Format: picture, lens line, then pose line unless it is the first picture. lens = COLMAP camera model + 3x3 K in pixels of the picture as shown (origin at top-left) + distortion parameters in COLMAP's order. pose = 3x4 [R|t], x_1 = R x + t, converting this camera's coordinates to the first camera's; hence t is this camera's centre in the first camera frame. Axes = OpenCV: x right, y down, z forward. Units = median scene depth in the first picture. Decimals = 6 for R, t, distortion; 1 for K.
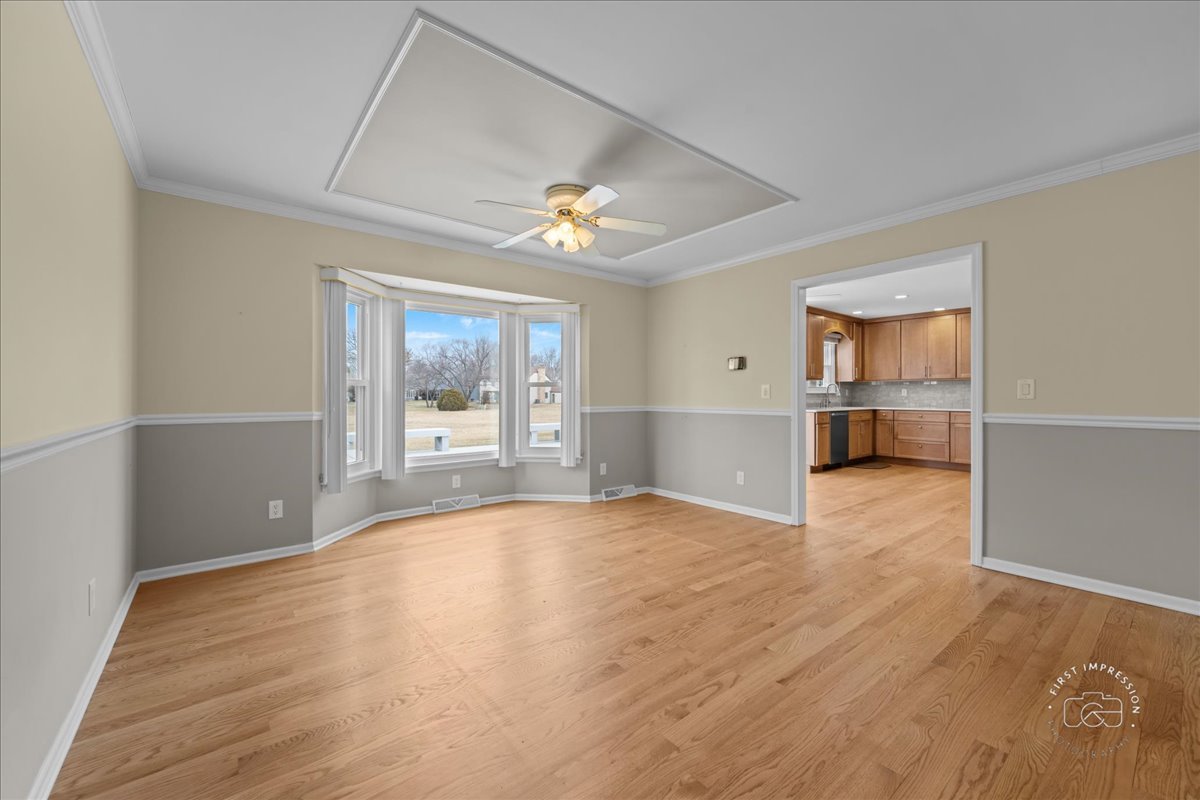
lens RADIAL K [[476.2, 0, 593.9], [0, 476.2, 396.0], [0, 0, 1]] dist [0.000011, -0.000260]
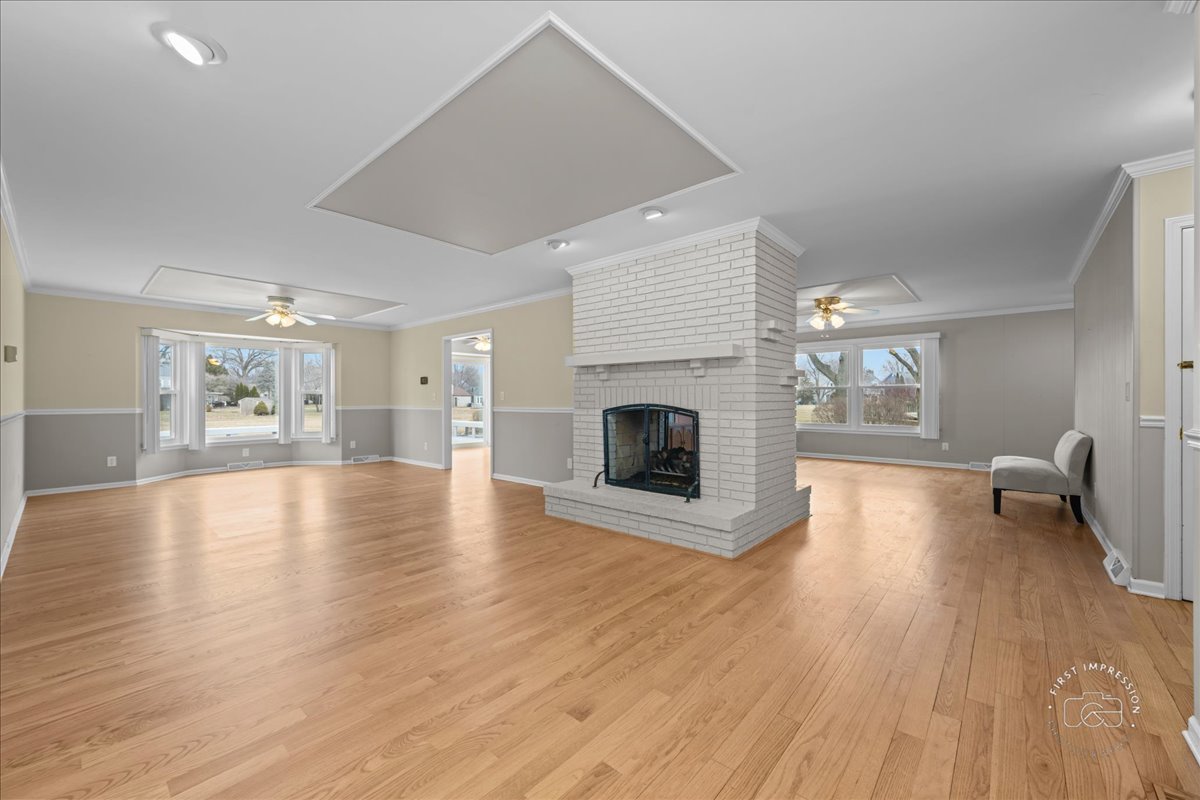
lens RADIAL K [[476.2, 0, 598.5], [0, 476.2, 398.2], [0, 0, 1]] dist [0.000011, -0.000260]
pose [[0.983625, -0.002180, 0.180216, 0.676346], [0.002674, 0.999993, -0.002497, 0.002024], [-0.180209, 0.002938, 0.983624, -0.913356]]
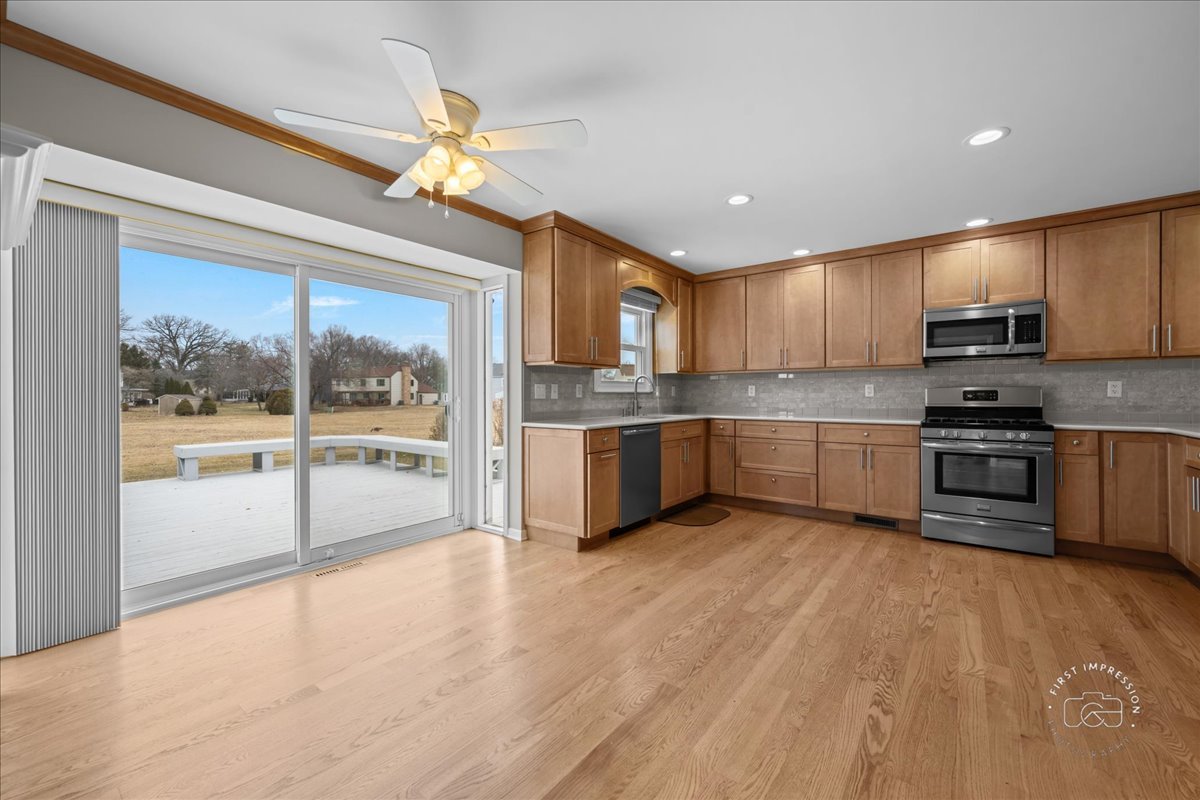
lens RADIAL K [[476.2, 0, 591.4], [0, 476.2, 396.8], [0, 0, 1]] dist [0.000011, -0.000260]
pose [[0.973633, -0.002054, 0.228111, 0.581441], [0.002047, 0.999998, 0.000267, -0.000749], [-0.228111, 0.000207, 0.973635, 0.836540]]
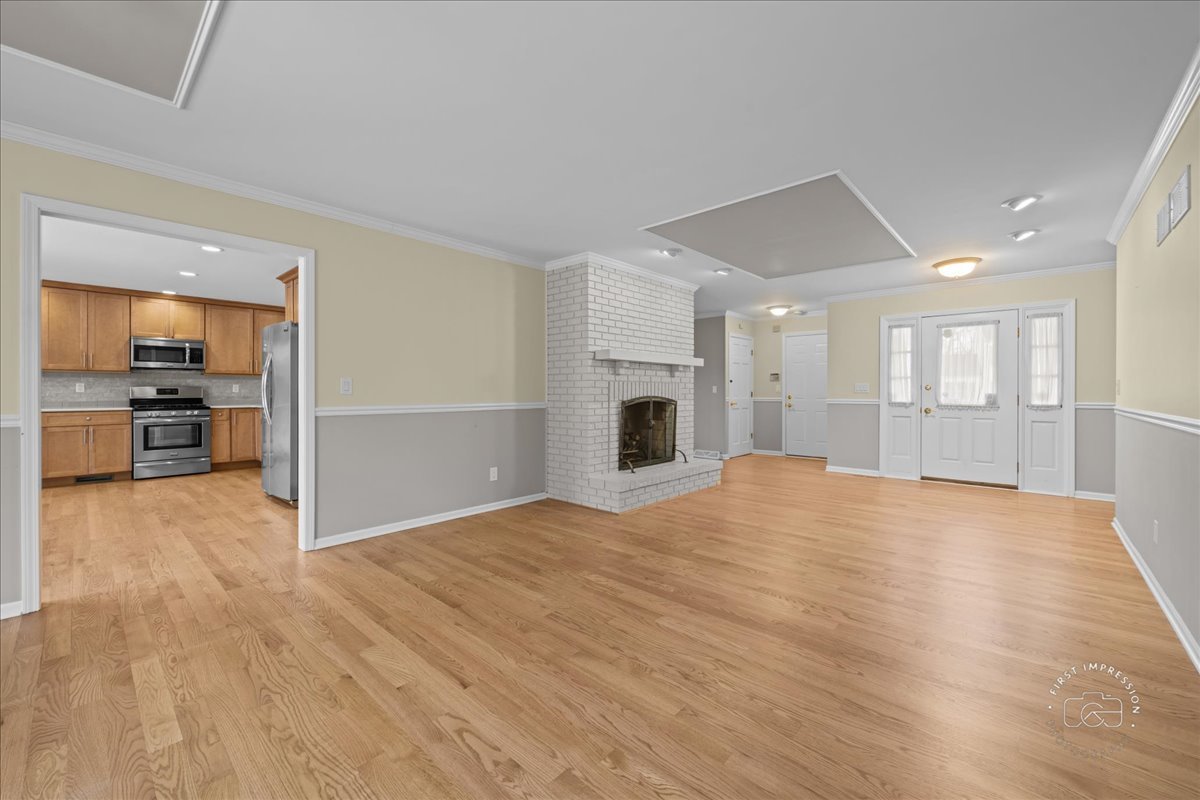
lens RADIAL K [[476.2, 0, 607.8], [0, 476.2, 391.2], [0, 0, 1]] dist [0.000011, -0.000260]
pose [[-0.168217, 0.000261, 0.985750, -0.276500], [0.000831, 1.000000, -0.000123, -0.001041], [-0.985750, 0.000798, -0.168217, 0.393481]]
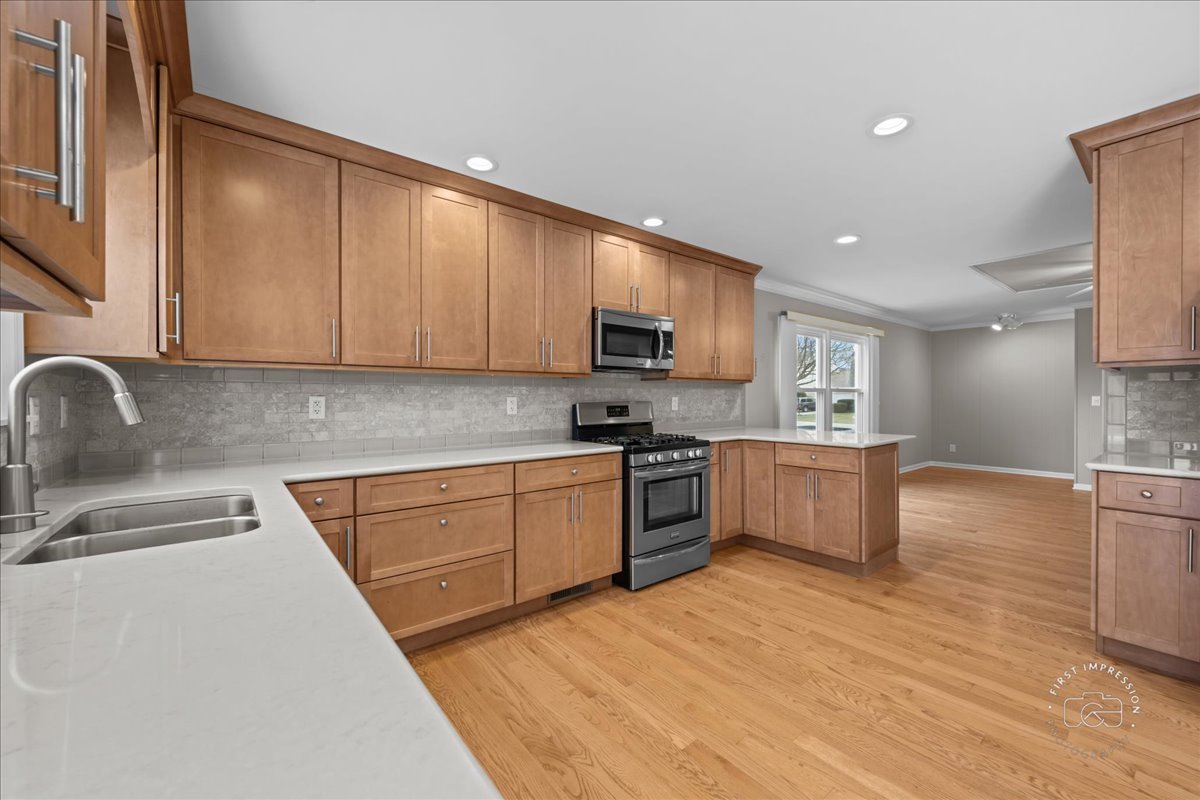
lens RADIAL K [[476.2, 0, 612.7], [0, 476.2, 398.7], [0, 0, 1]] dist [0.000011, -0.000260]
pose [[-0.014384, -0.003989, 0.999889, 0.677094], [0.003690, 0.999985, 0.004043, -0.027749], [-0.999890, 0.003748, -0.014369, 1.609459]]
